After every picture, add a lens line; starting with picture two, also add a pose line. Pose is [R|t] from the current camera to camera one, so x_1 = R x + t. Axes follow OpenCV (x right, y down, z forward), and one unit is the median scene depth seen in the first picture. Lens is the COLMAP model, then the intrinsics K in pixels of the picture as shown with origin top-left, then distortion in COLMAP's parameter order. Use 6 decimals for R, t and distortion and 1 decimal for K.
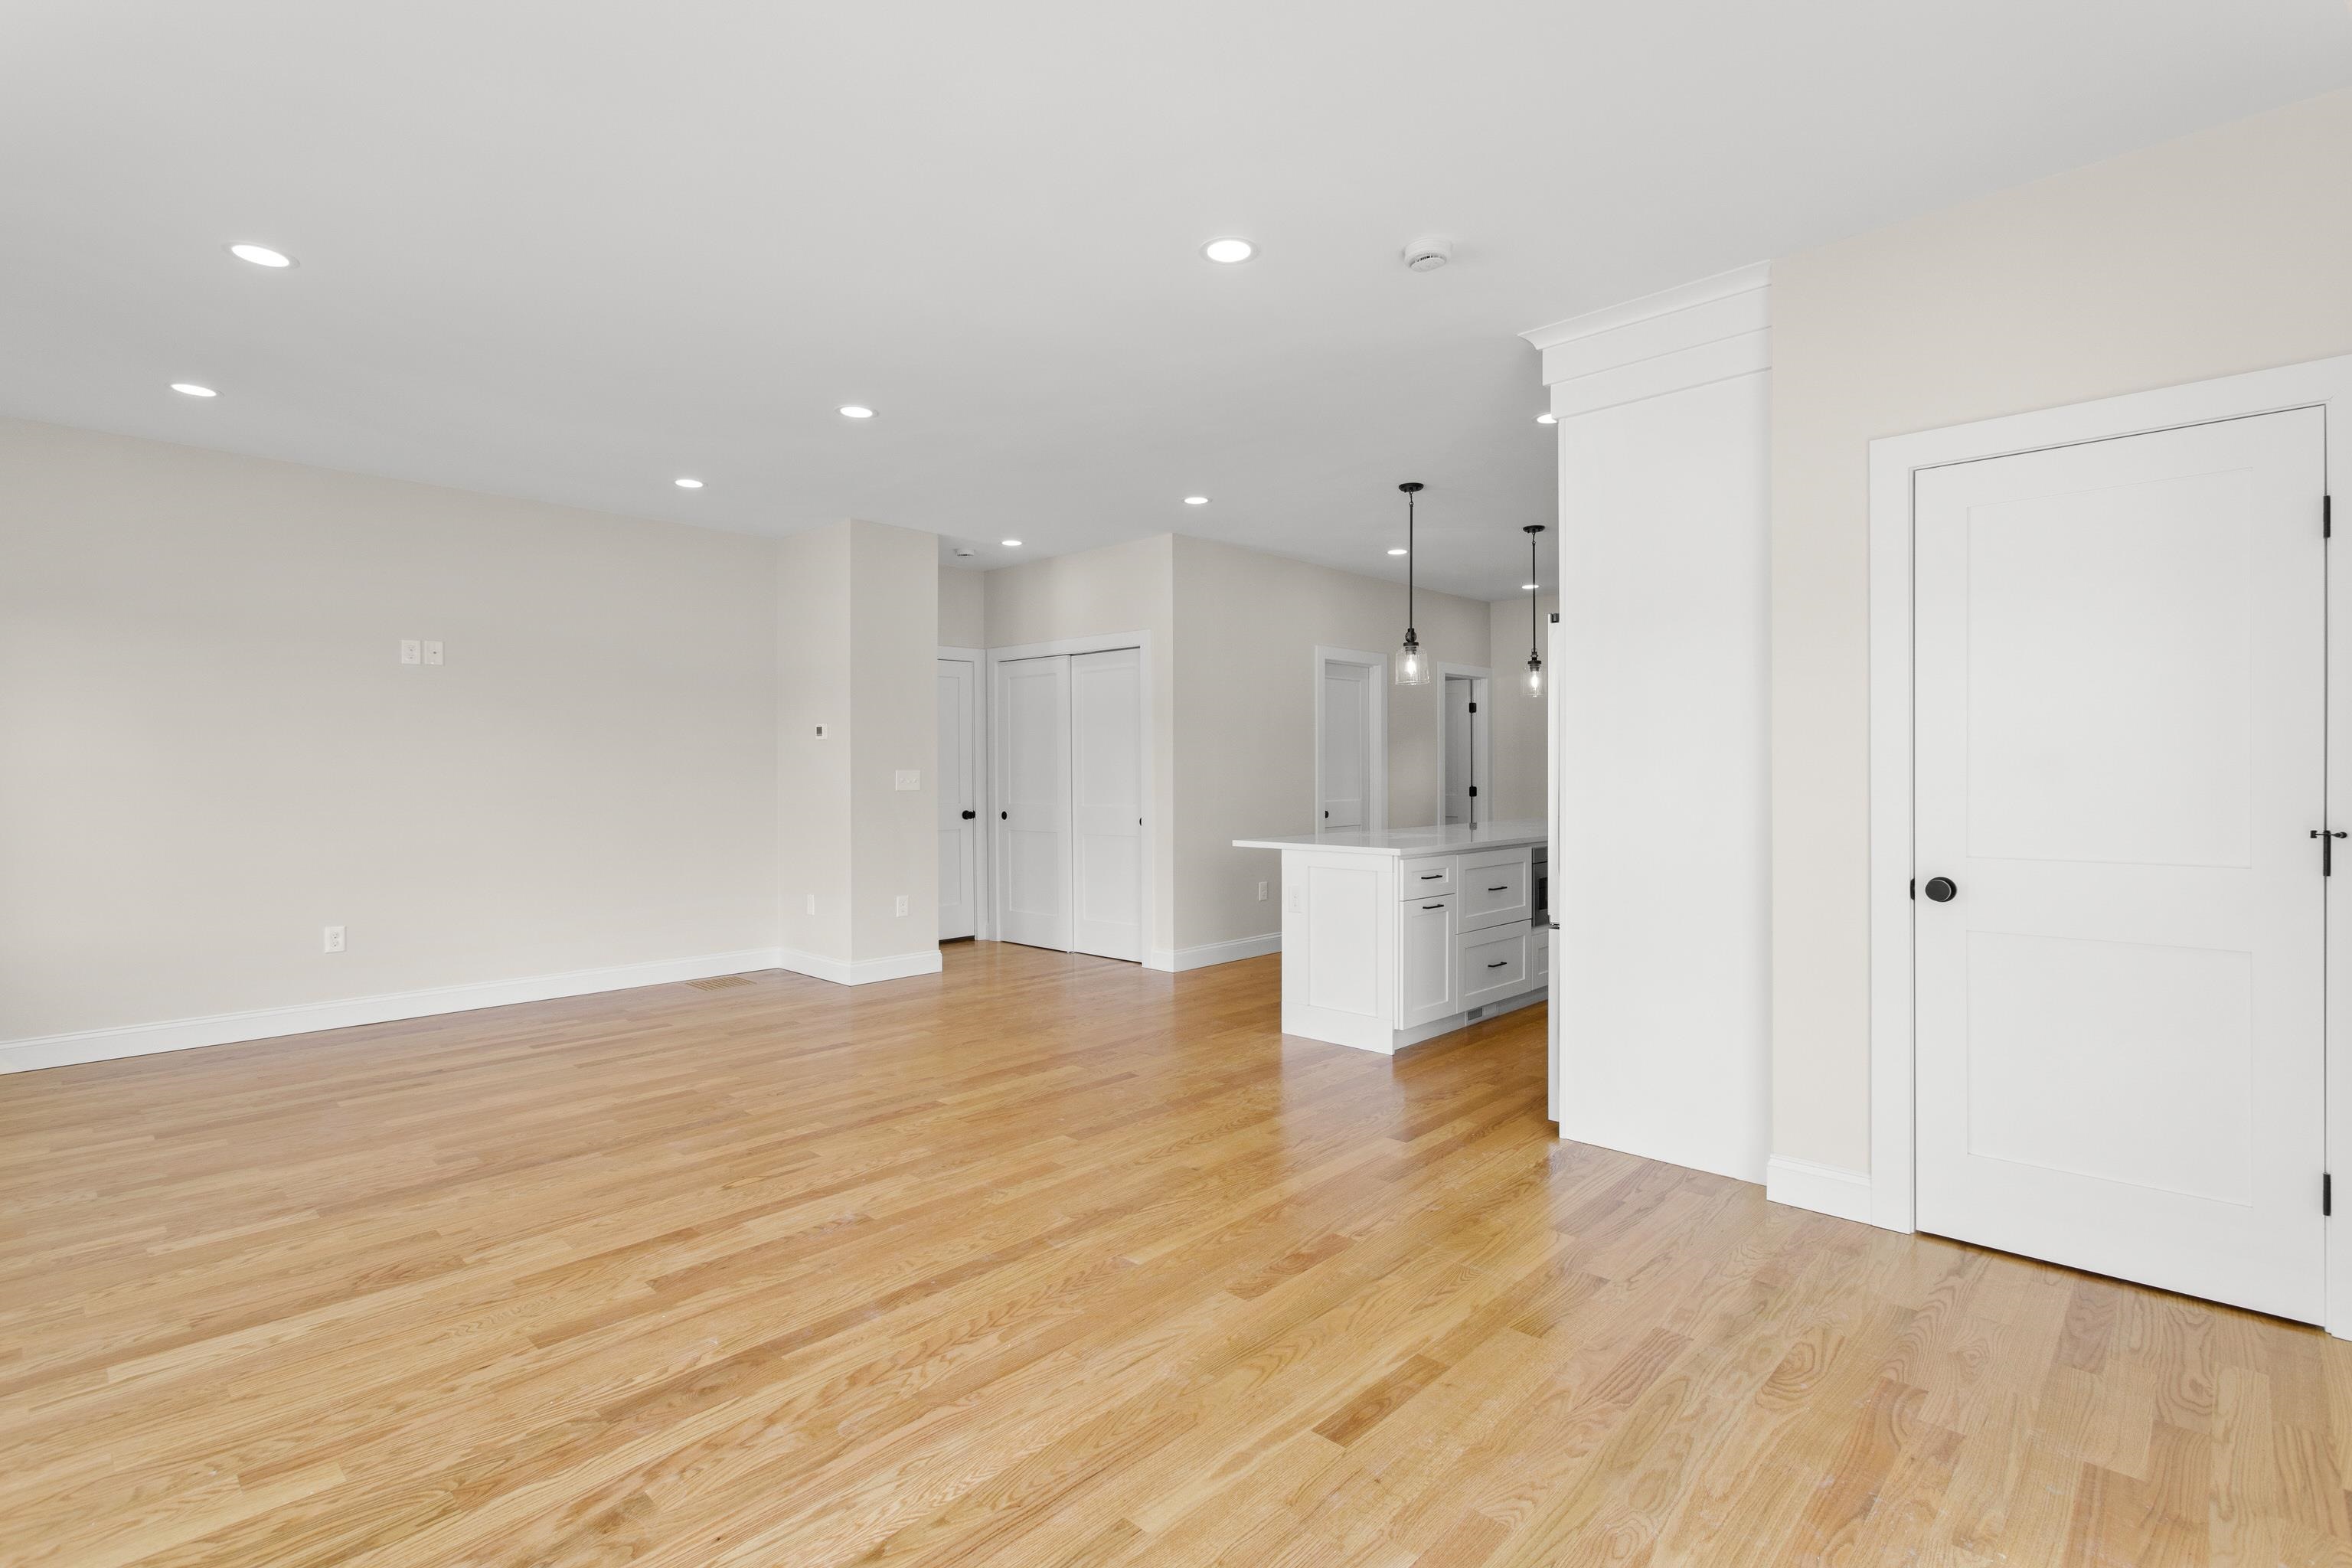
lens RADIAL K [[1112.5, 0, 1187.2], [0, 1112.5, 782.8], [0, 0, 1]] dist [0.004690, 0.000372]
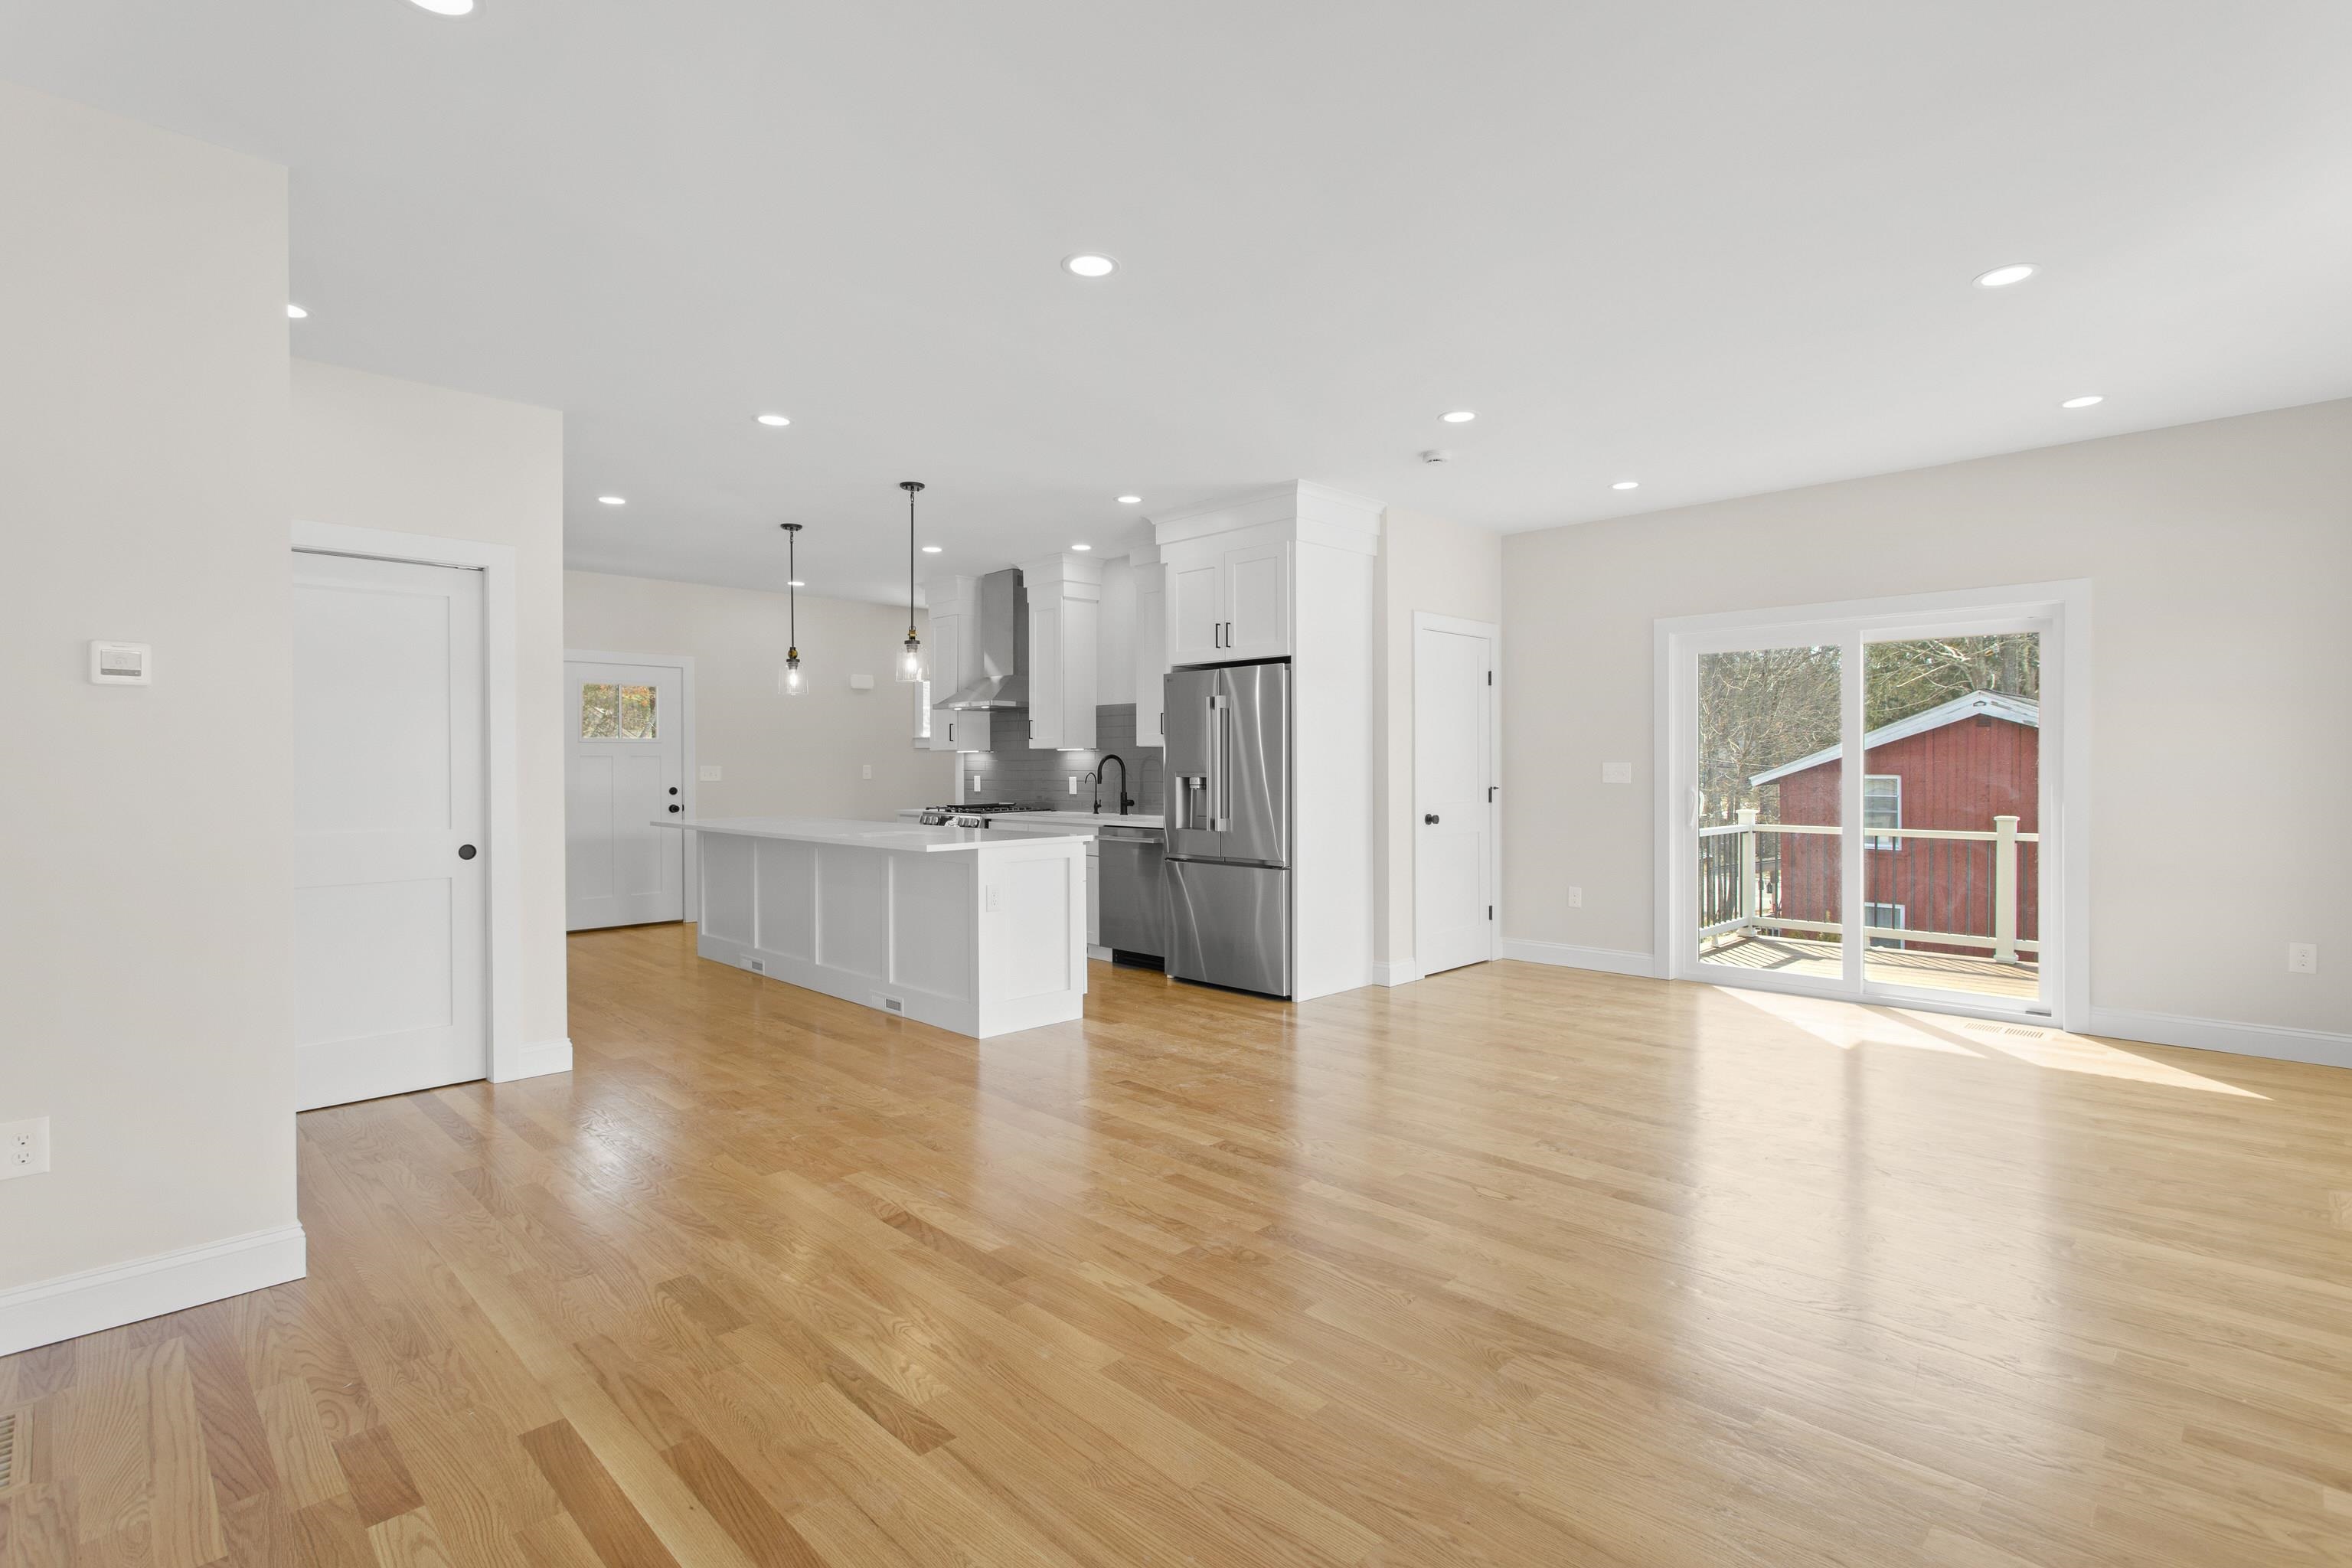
lens RADIAL K [[1112.5, 0, 1188.2], [0, 1112.5, 772.3], [0, 0, 1]] dist [0.004690, 0.000372]
pose [[0.024072, -0.002936, 0.999706, -1.191110], [0.018023, 0.999834, 0.002502, -0.009242], [-0.999548, 0.017958, 0.024121, 1.078736]]
